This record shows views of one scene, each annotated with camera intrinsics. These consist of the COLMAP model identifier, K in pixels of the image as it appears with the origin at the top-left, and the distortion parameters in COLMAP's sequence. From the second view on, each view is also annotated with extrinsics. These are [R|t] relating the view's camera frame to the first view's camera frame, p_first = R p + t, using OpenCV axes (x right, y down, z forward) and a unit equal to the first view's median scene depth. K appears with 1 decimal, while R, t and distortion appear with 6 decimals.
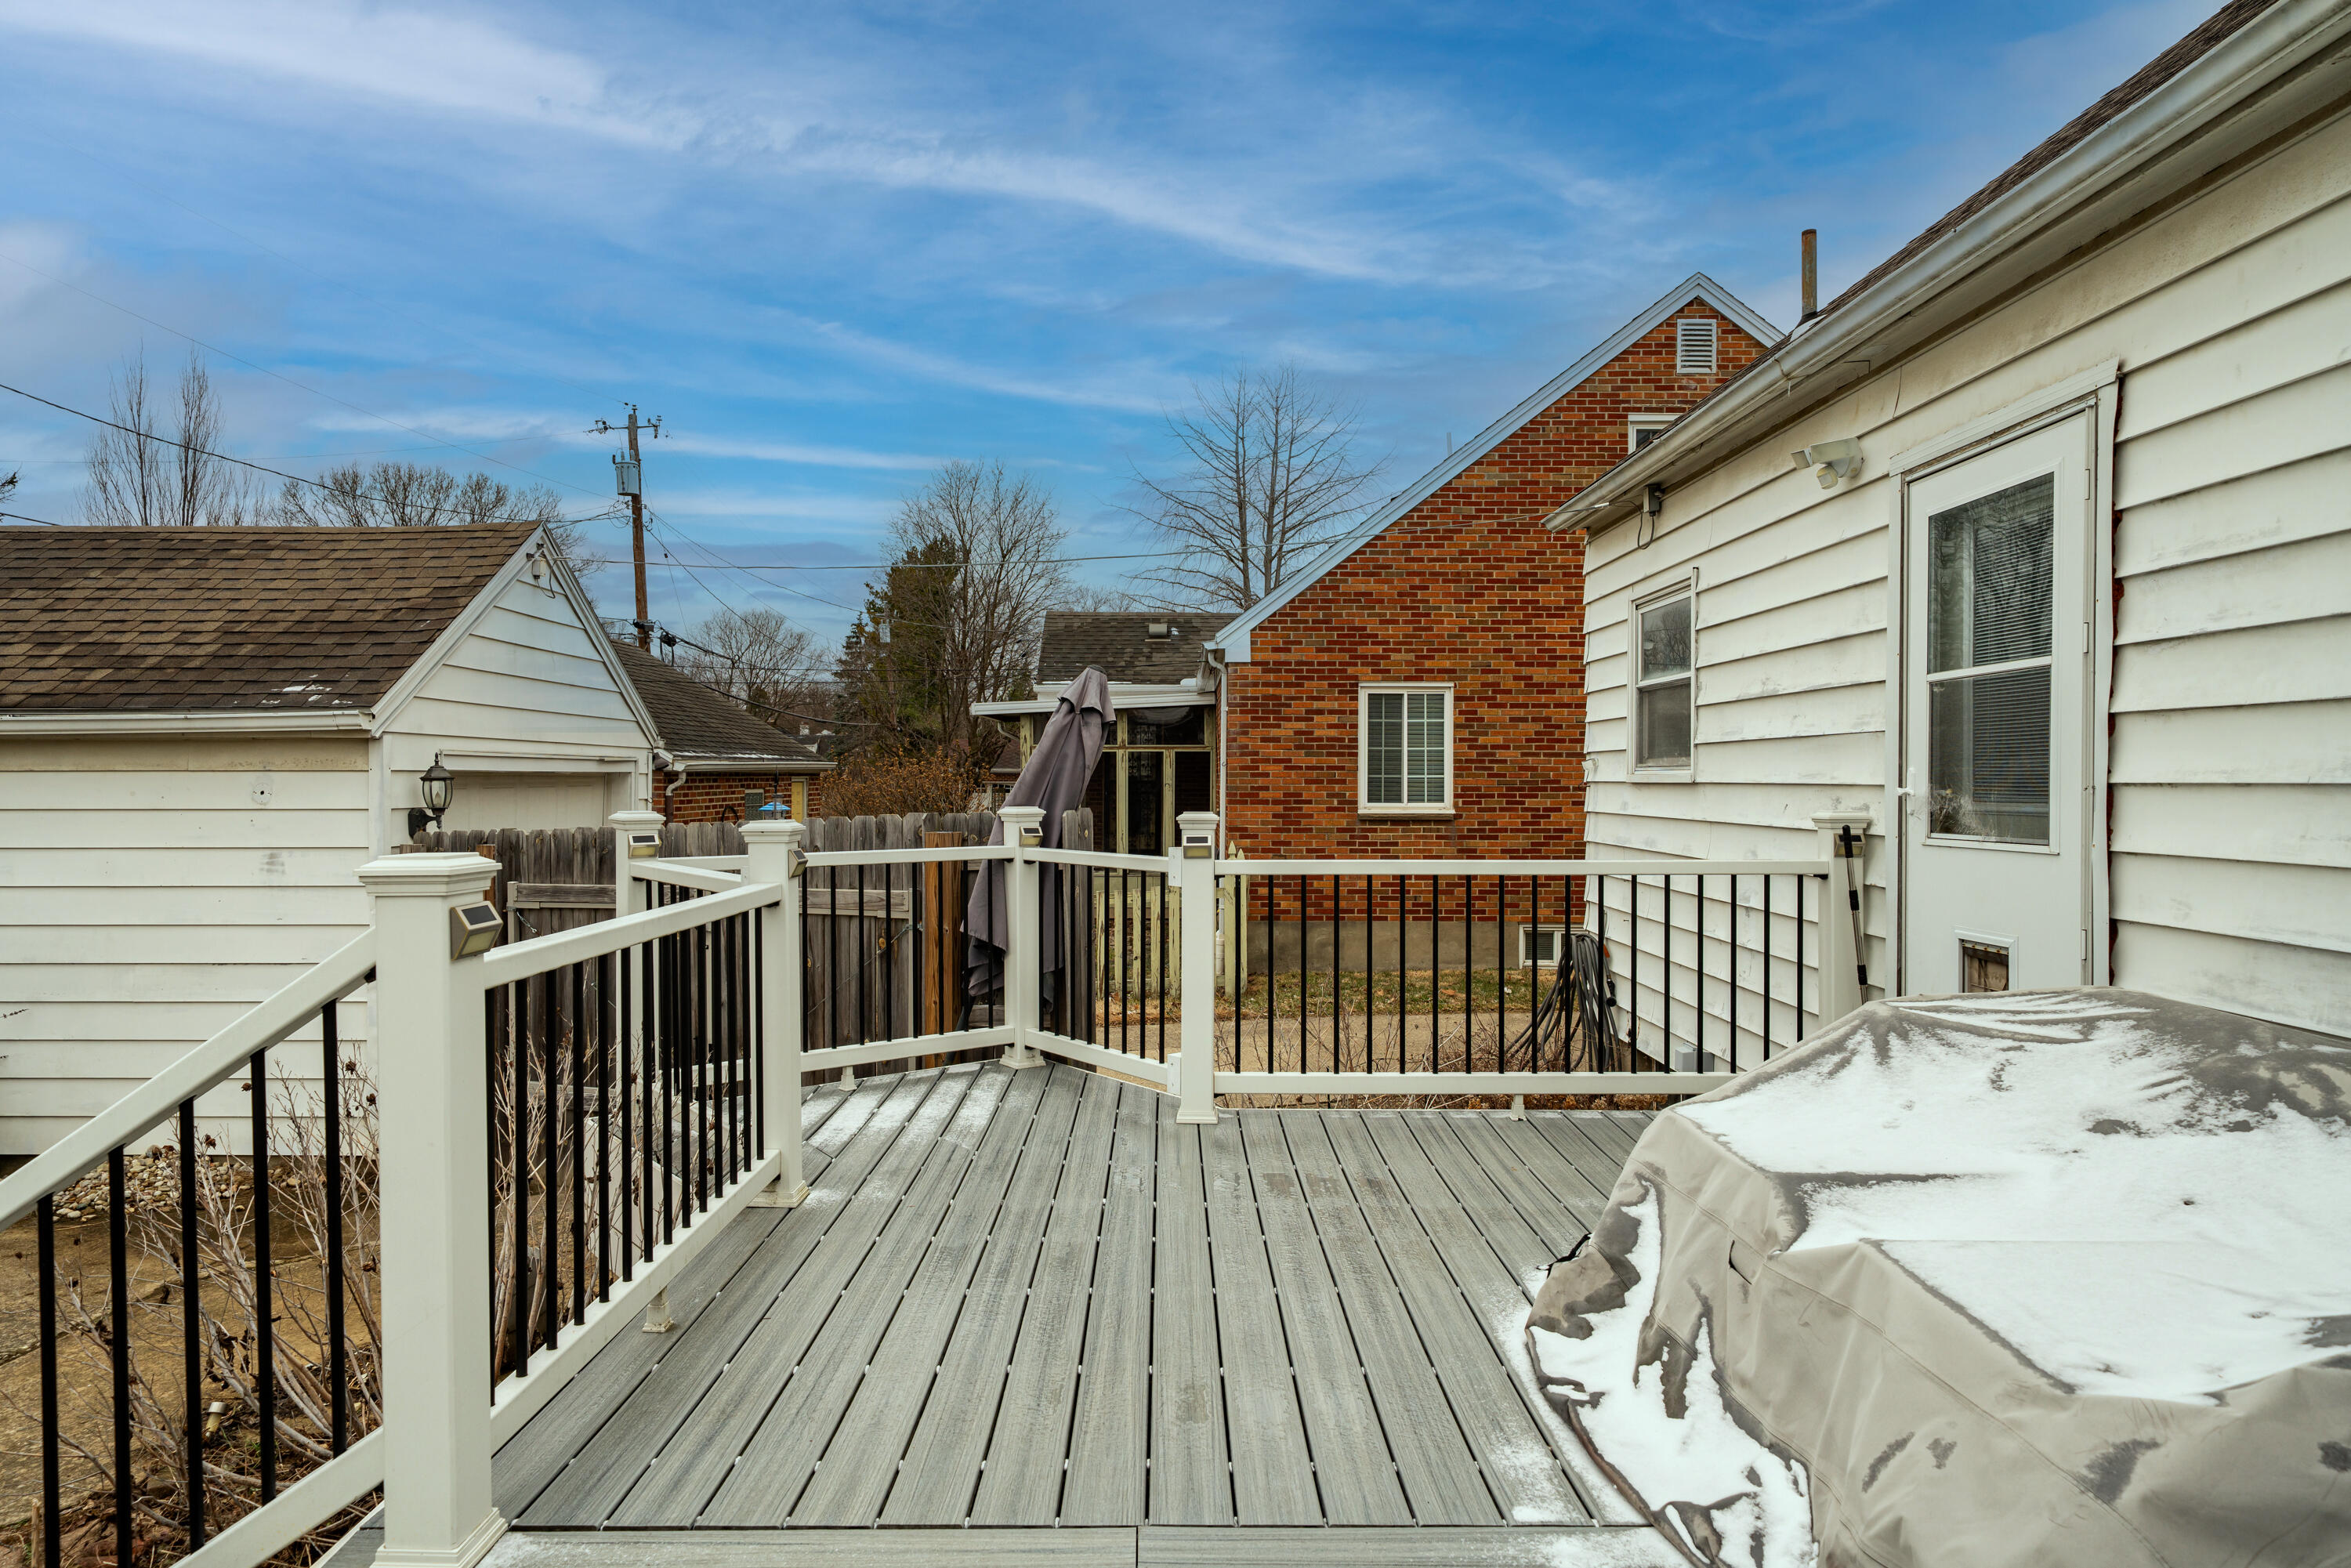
lens RADIAL K [[1398.7, 0, 1169.5], [0, 1398.7, 784.5], [0, 0, 1]] dist [0.004146, 0.000611]
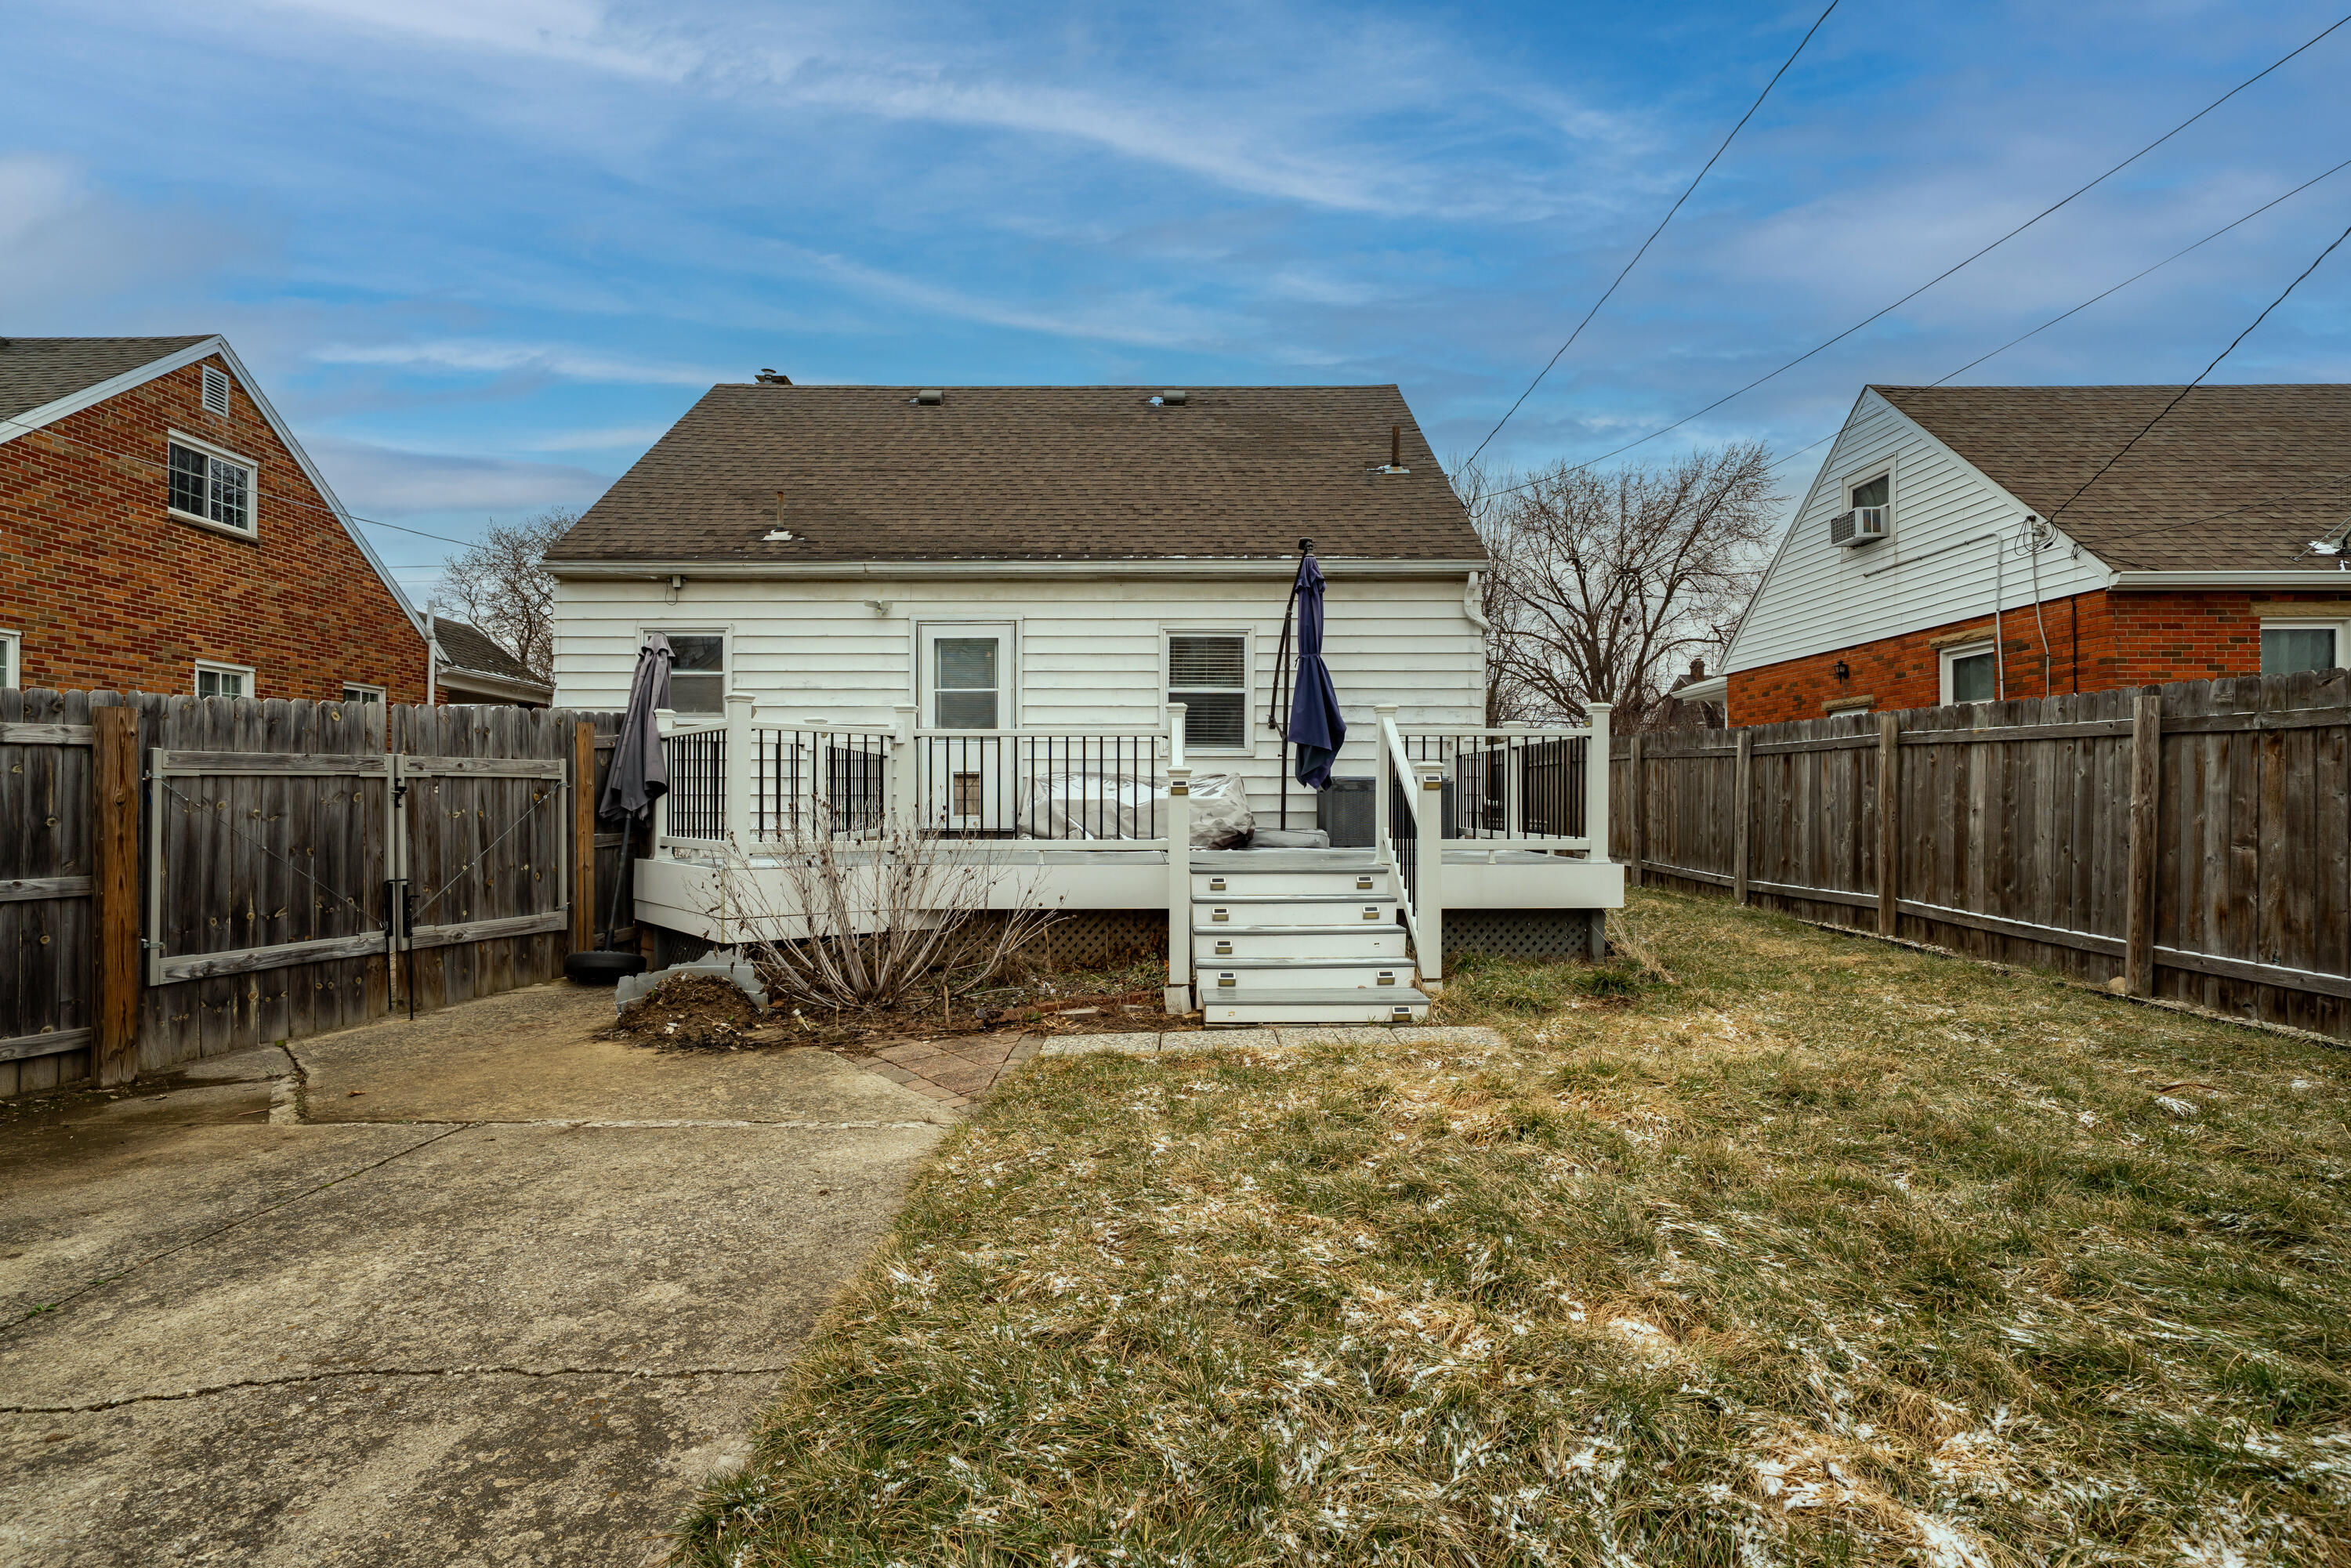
lens RADIAL K [[1128.9, 0, 1168.8], [0, 1128.9, 797.8], [0, 0, 1]] dist [0.000118, -0.000934]
pose [[-0.023562, 0.001544, 0.999721, -0.649366], [0.006445, 0.999978, -0.001393, 0.056417], [-0.999702, 0.006411, -0.023572, 0.175121]]
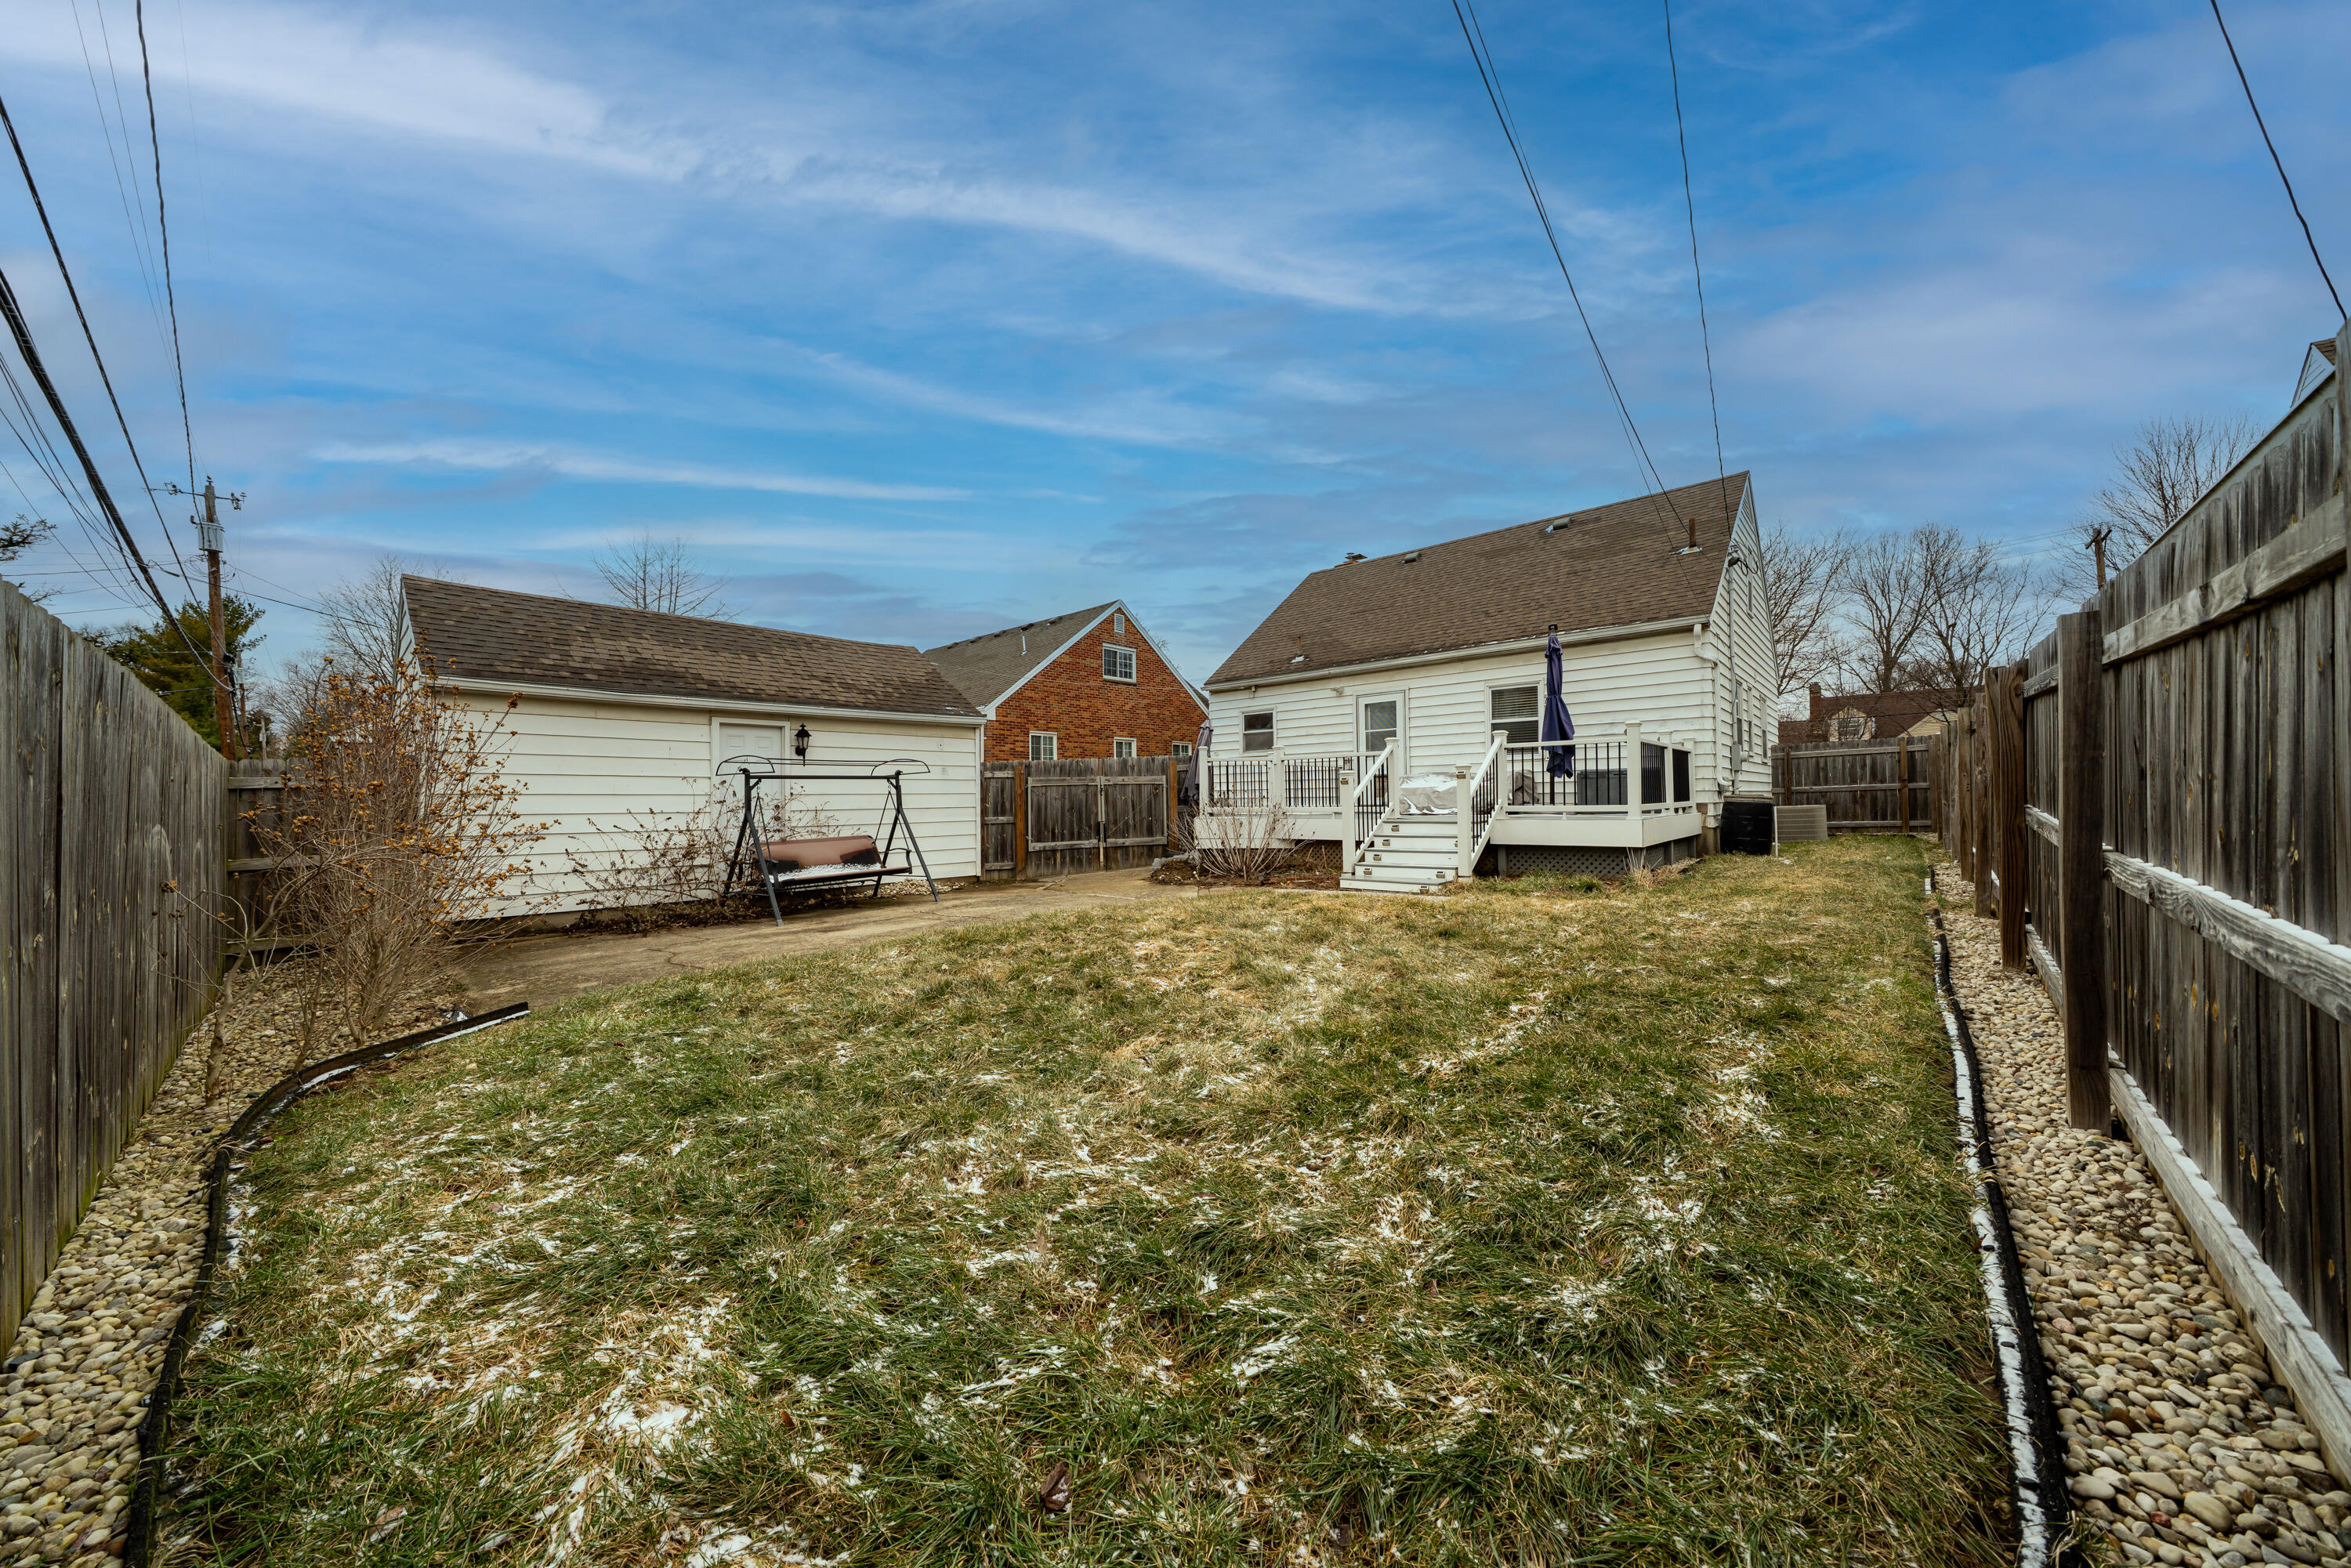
lens RADIAL K [[797.2, 0, 1188.0], [0, 797.2, 789.4], [0, 0, 1]] dist [-0.010806, -0.000098]
pose [[0.649155, -0.000506, 0.760656, -0.811045], [0.020263, 0.999656, -0.016627, 0.068335], [-0.760387, 0.026207, 0.648942, -0.195642]]
